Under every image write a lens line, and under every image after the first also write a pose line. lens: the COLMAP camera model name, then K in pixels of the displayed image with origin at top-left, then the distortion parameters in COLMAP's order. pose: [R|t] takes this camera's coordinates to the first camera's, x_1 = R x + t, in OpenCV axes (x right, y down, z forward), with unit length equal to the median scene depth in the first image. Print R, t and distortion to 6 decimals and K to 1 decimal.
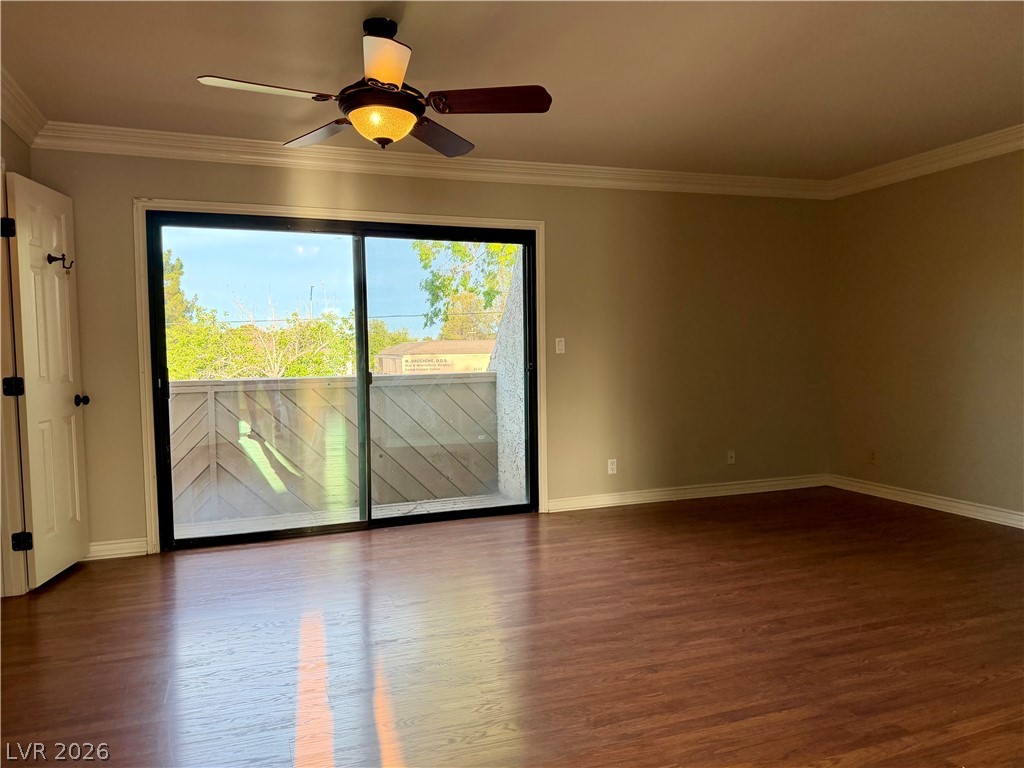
lens RADIAL K [[718.3, 0, 512.0], [0, 718.3, 384.0], [0, 0, 1]] dist [0.052626, -0.002852]
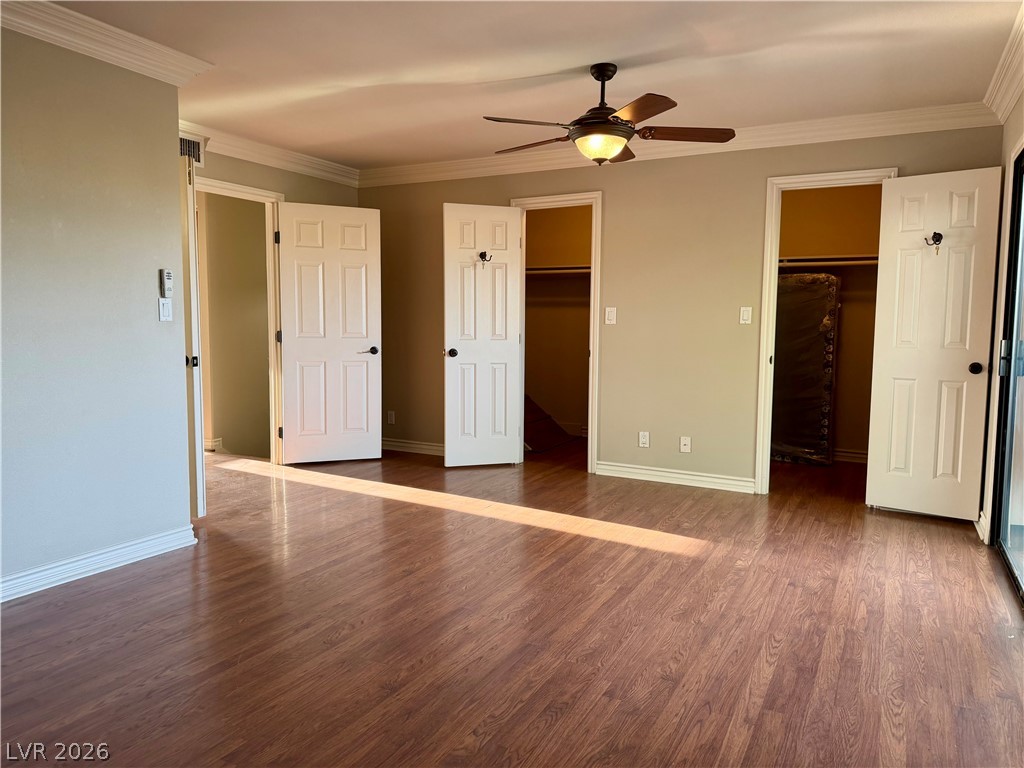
lens RADIAL K [[718.3, 0, 512.0], [0, 718.3, 384.0], [0, 0, 1]] dist [0.052626, -0.002852]
pose [[-0.740040, 0.070175, -0.668892, 0.731310], [-0.039577, 0.988275, 0.147469, -0.102701], [0.671397, 0.135605, -0.728585, 1.660308]]
